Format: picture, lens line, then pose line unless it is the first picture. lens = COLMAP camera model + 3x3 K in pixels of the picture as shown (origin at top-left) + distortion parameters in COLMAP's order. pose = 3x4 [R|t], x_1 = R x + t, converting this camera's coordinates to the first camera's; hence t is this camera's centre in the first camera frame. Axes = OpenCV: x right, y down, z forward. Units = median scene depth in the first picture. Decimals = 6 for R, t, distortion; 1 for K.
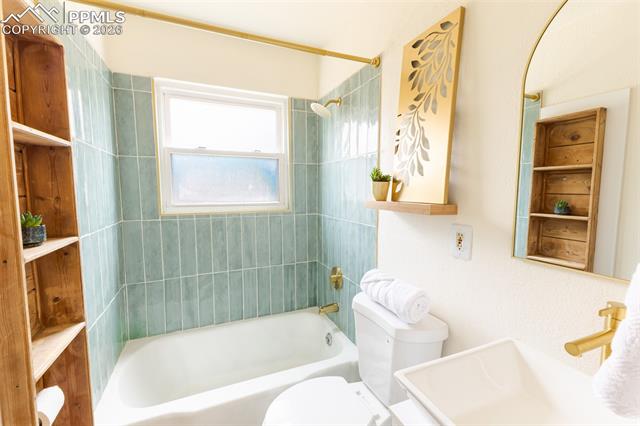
lens RADIAL K [[274.9, 0, 320.4], [0, 274.9, 212.0], [0, 0, 1]] dist [0.003831, 0.000255]
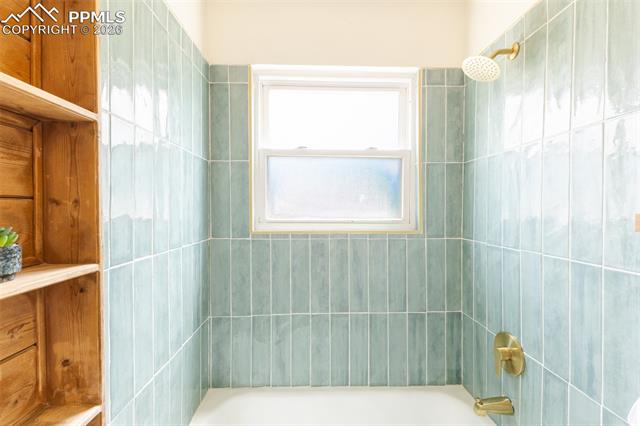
lens RADIAL K [[274.9, 0, 320.4], [0, 274.9, 212.0], [0, 0, 1]] dist [0.003831, 0.000255]
pose [[0.929229, 0.004129, -0.369481, -0.099767], [-0.031520, 0.997179, -0.068127, -0.000661], [0.368158, 0.074952, 0.926737, 0.323037]]
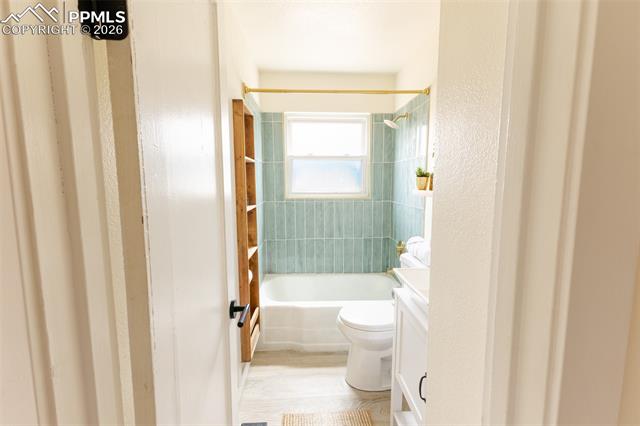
lens RADIAL K [[292.4, 0, 318.4], [0, 292.4, 215.2], [0, 0, 1]] dist [0.001555, 0.000083]
pose [[0.934587, 0.037658, -0.353735, 0.190840], [-0.026563, 0.998993, 0.036170, 0.039061], [0.354741, -0.024407, 0.934646, -0.492484]]
